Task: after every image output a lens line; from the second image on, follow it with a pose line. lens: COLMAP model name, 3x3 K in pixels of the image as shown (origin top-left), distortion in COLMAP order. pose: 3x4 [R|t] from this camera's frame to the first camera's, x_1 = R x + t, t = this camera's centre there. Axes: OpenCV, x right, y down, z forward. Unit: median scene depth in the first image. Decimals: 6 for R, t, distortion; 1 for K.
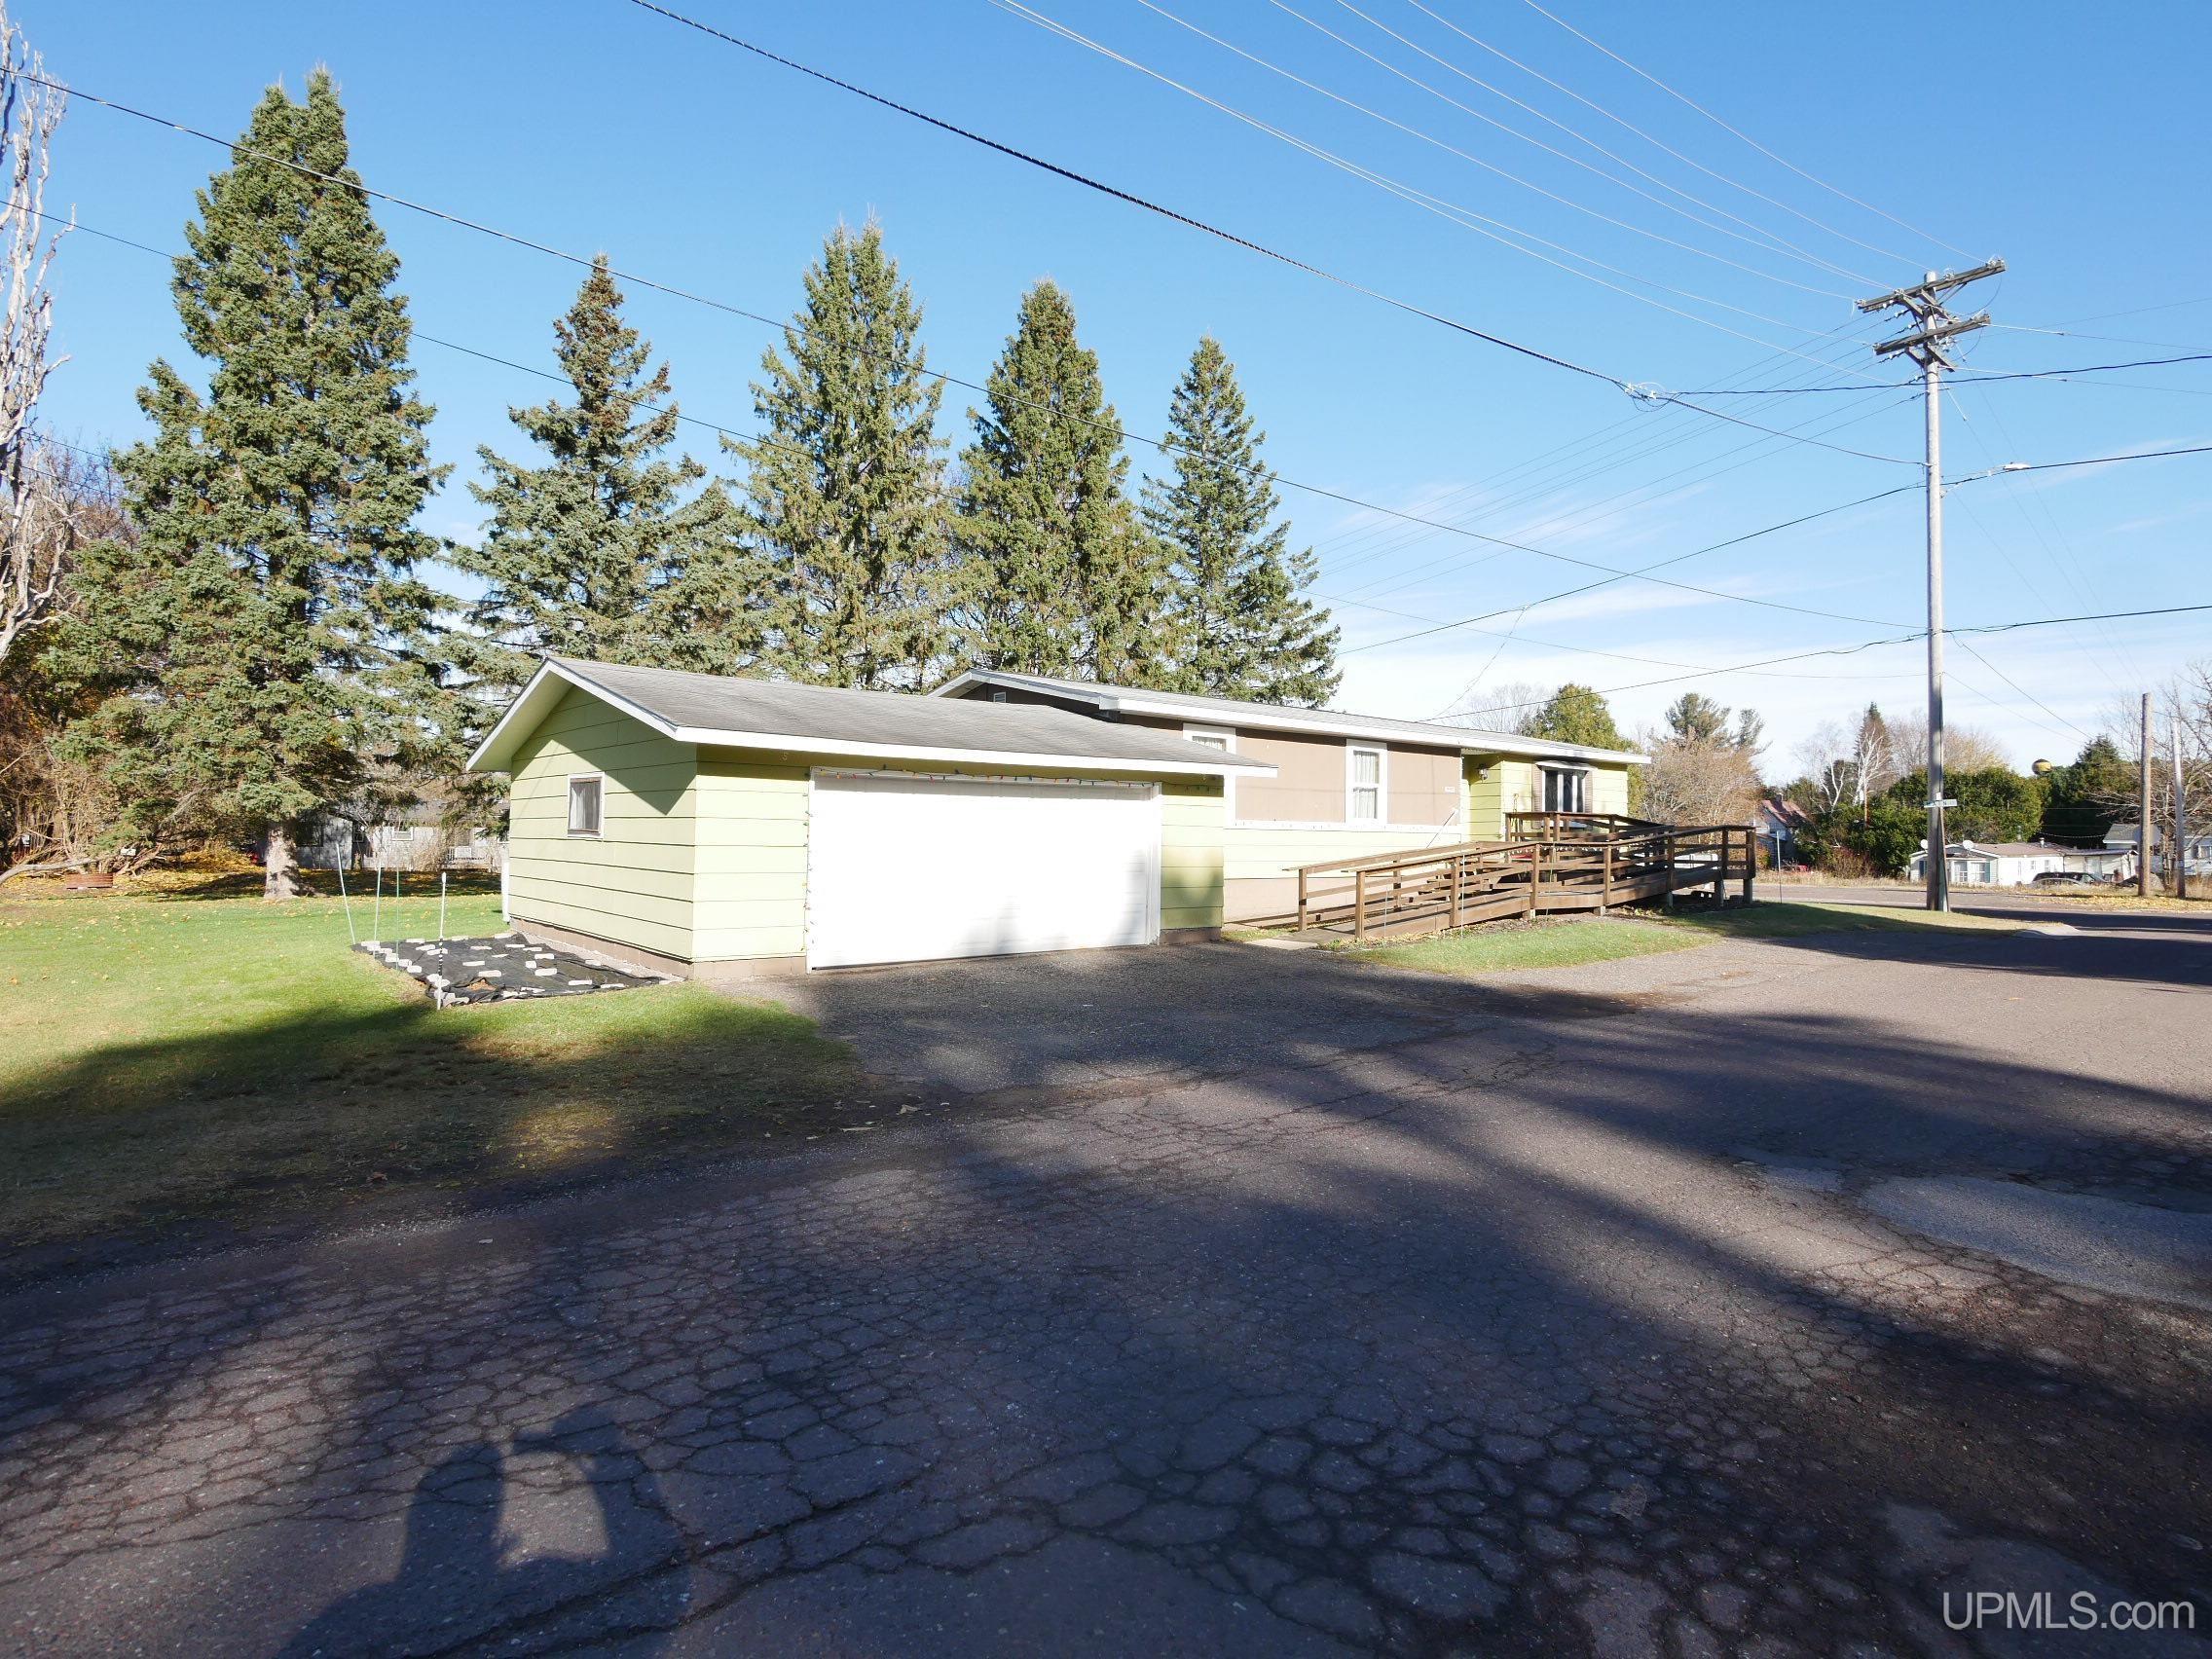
lens RADIAL K [[1172.4, 0, 1104.4], [0, 1172.4, 819.5], [0, 0, 1]] dist [0.000723, -0.000638]
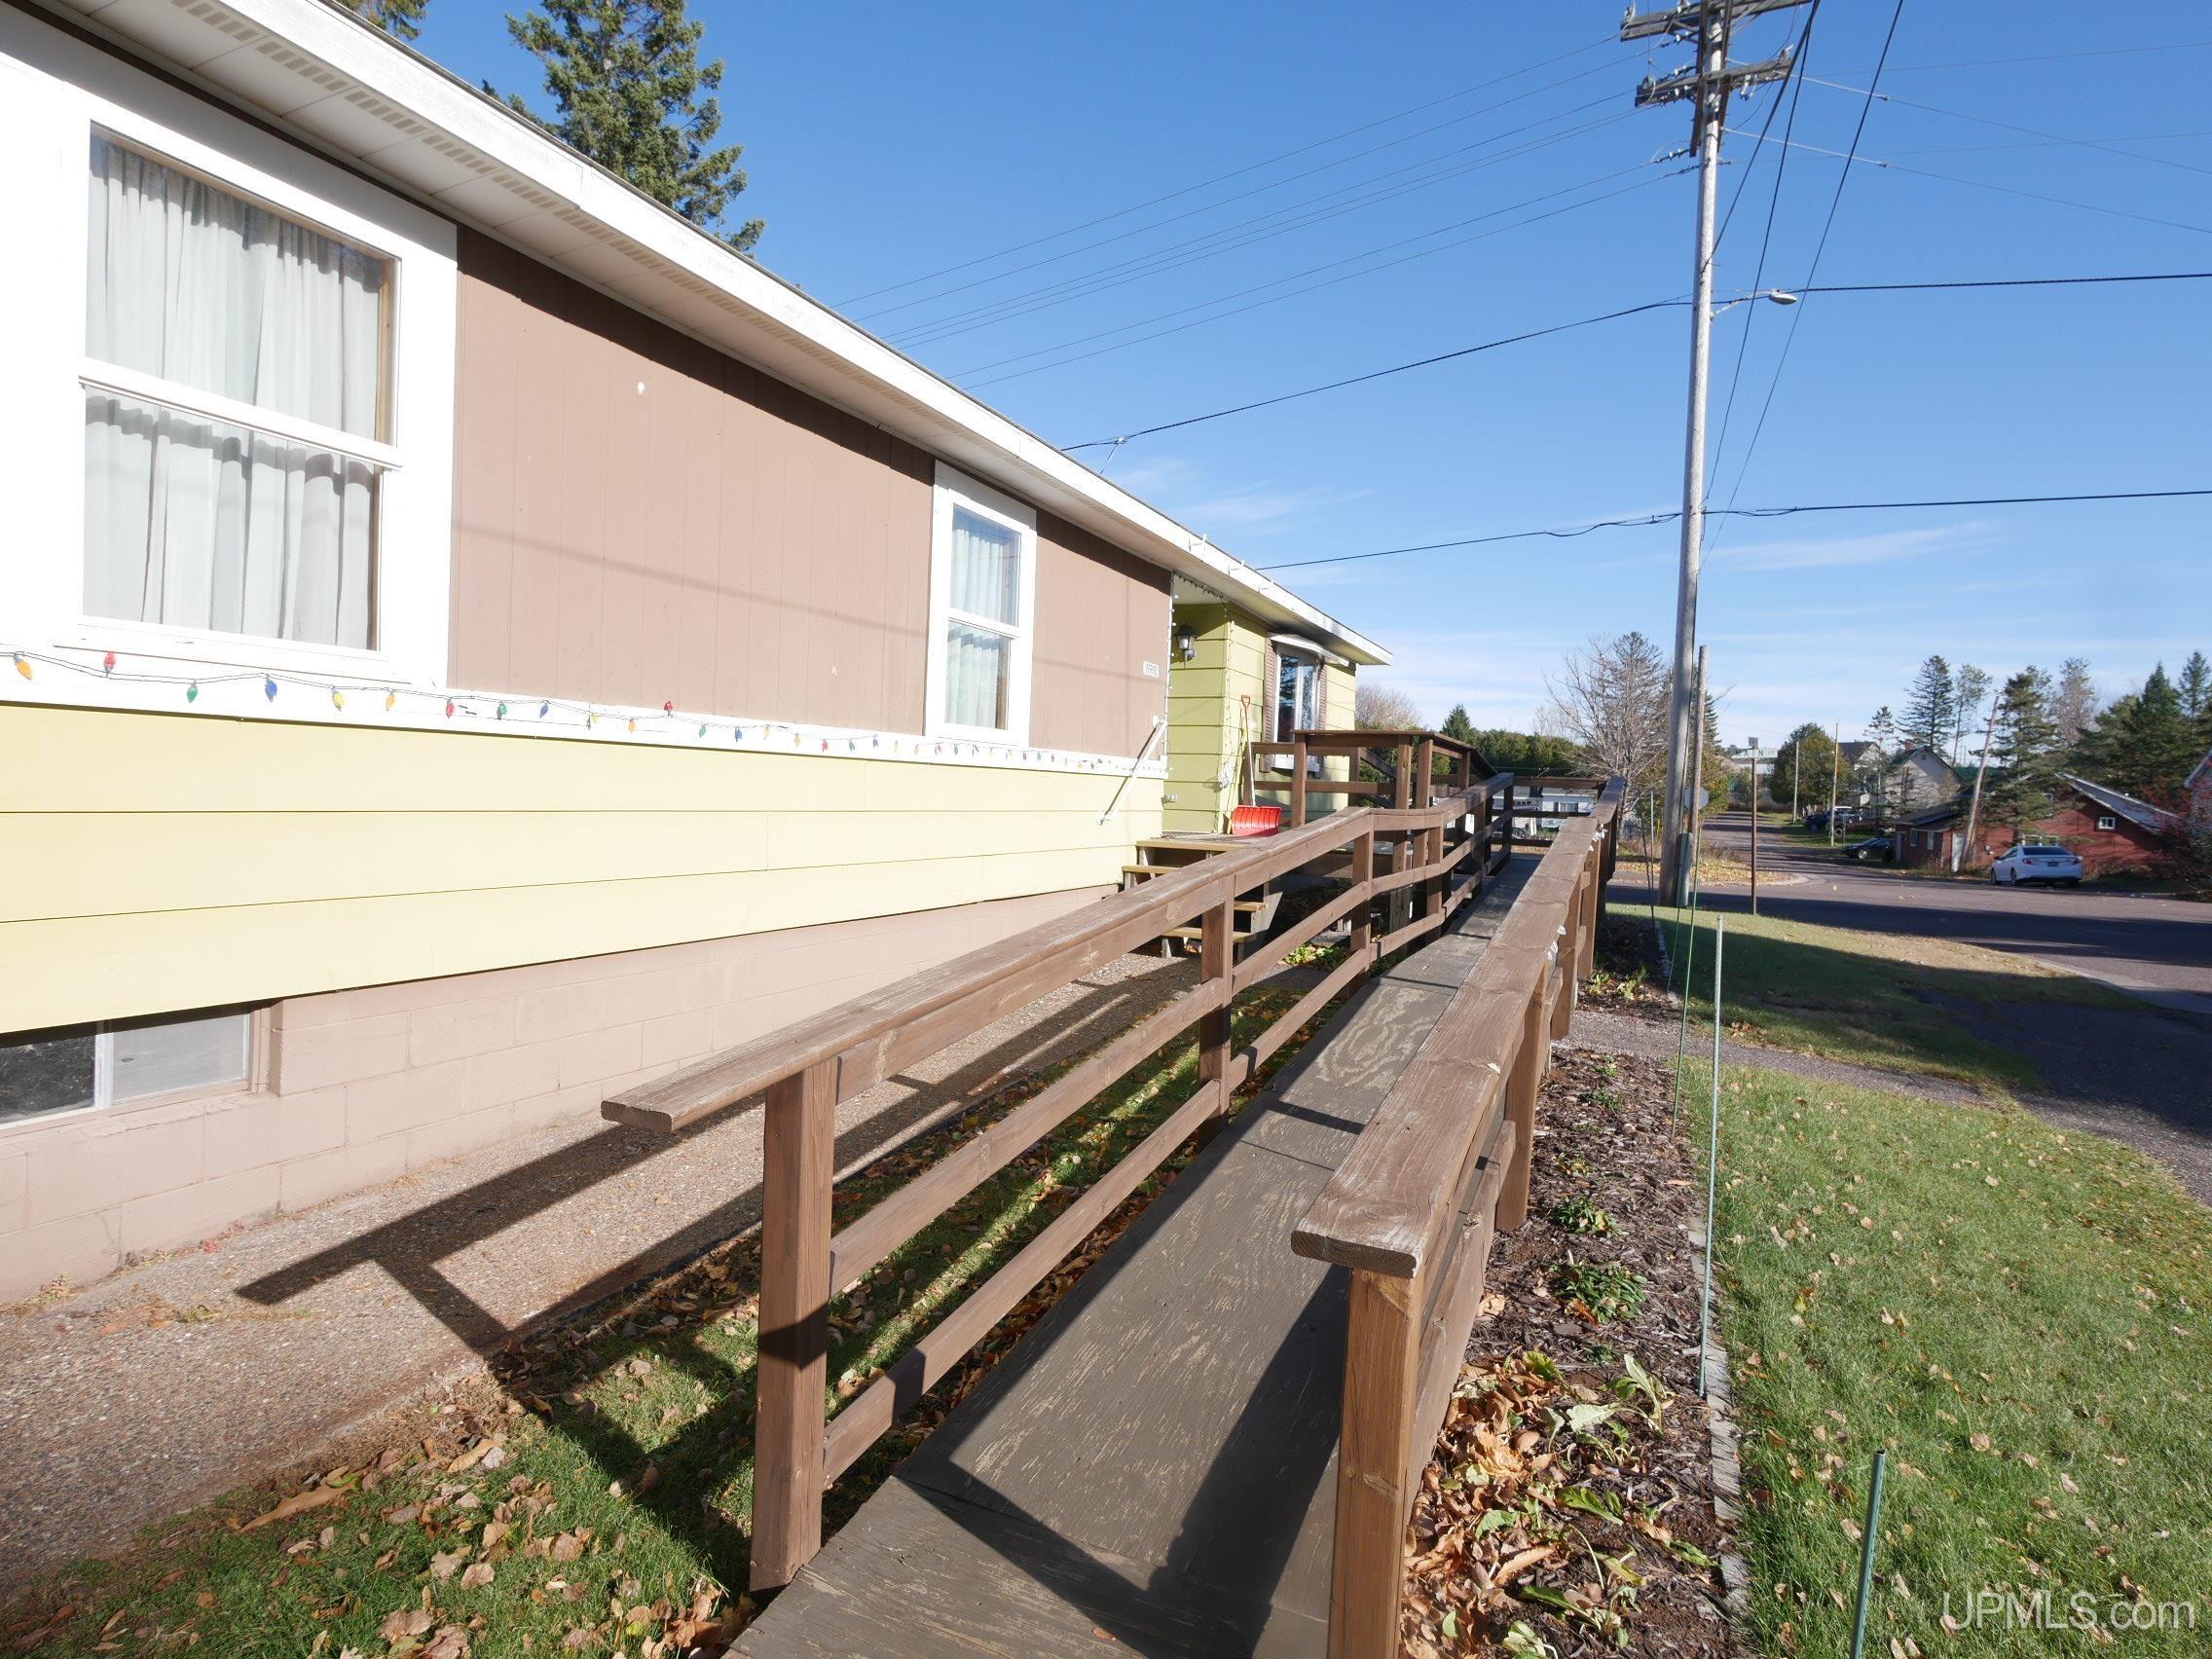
lens RADIAL K [[1172.4, 0, 1104.4], [0, 1172.4, 819.5], [0, 0, 1]] dist [0.000723, -0.000638]
pose [[0.901747, 0.013774, 0.432044, 0.109178], [-0.037873, 0.998166, 0.047225, 0.007743], [-0.430601, -0.058948, 0.900615, 0.662560]]
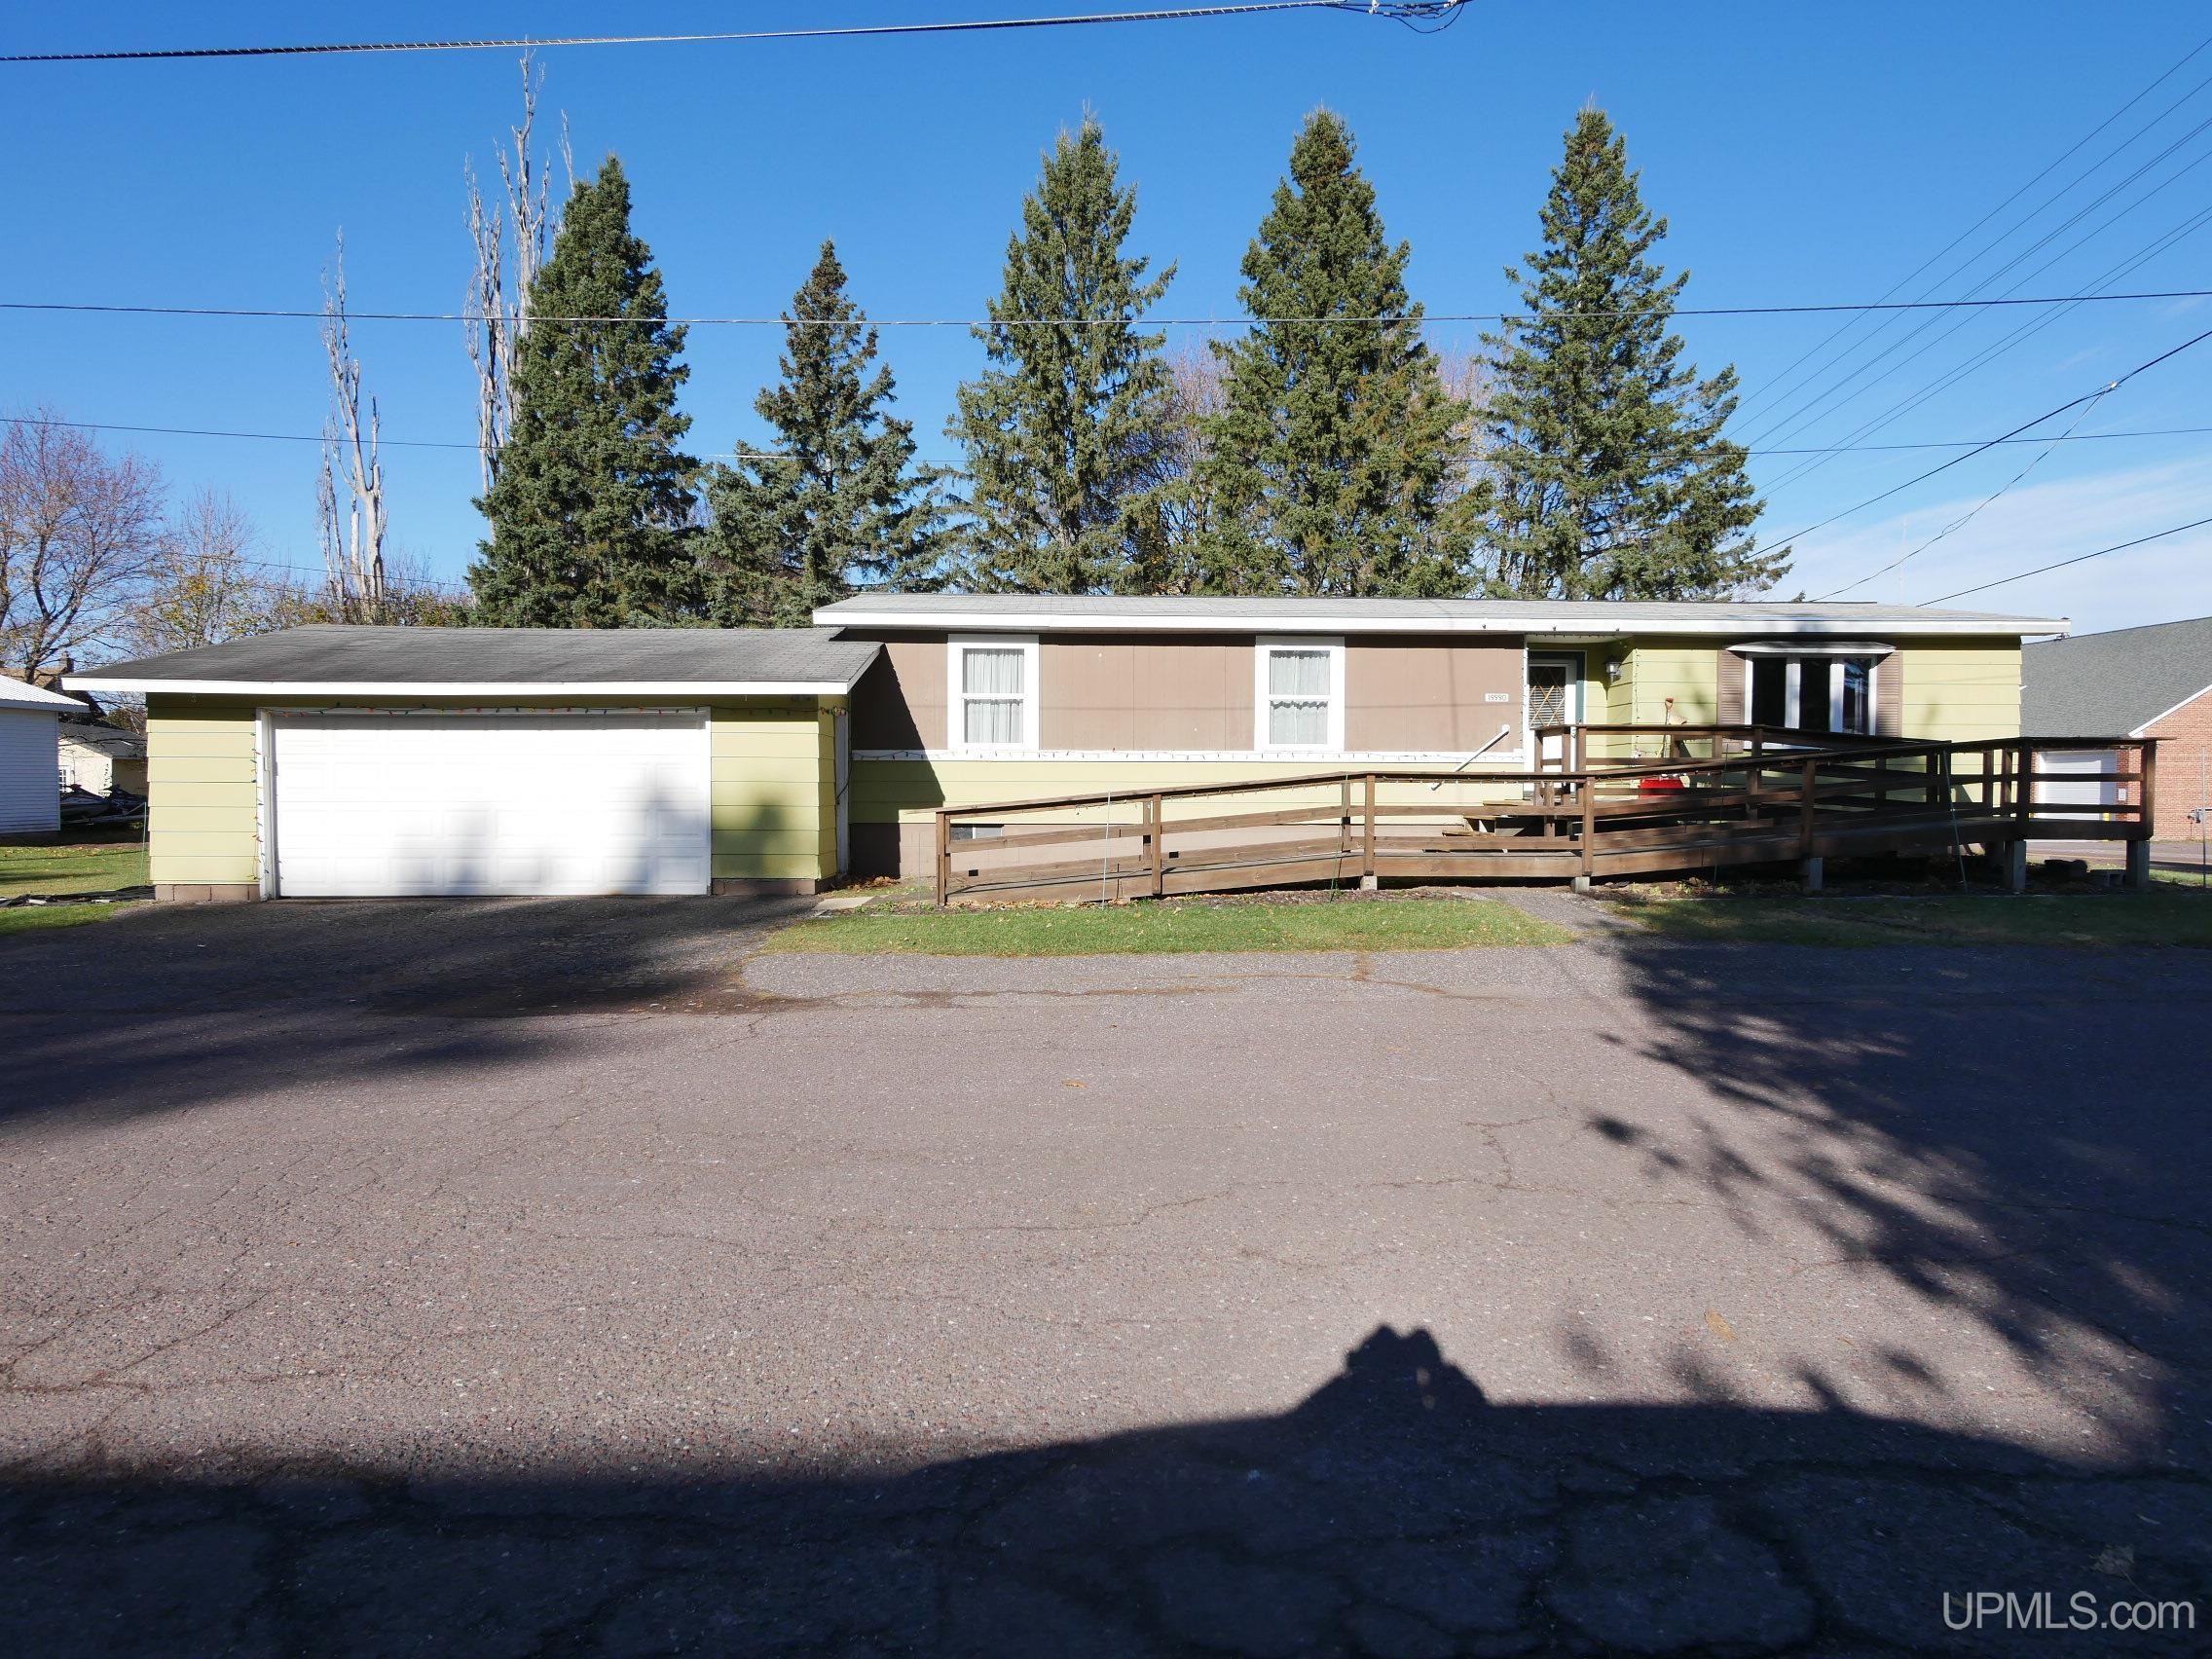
lens RADIAL K [[1193.2, 0, 1106.0], [0, 1193.2, 829.5], [0, 0, 1]] dist [0.000969, 0.000060]
pose [[0.795274, 0.013823, -0.606092, 0.552179], [0.016433, 0.998881, 0.044344, 0.016152], [0.606027, -0.045226, 0.794157, 0.329866]]
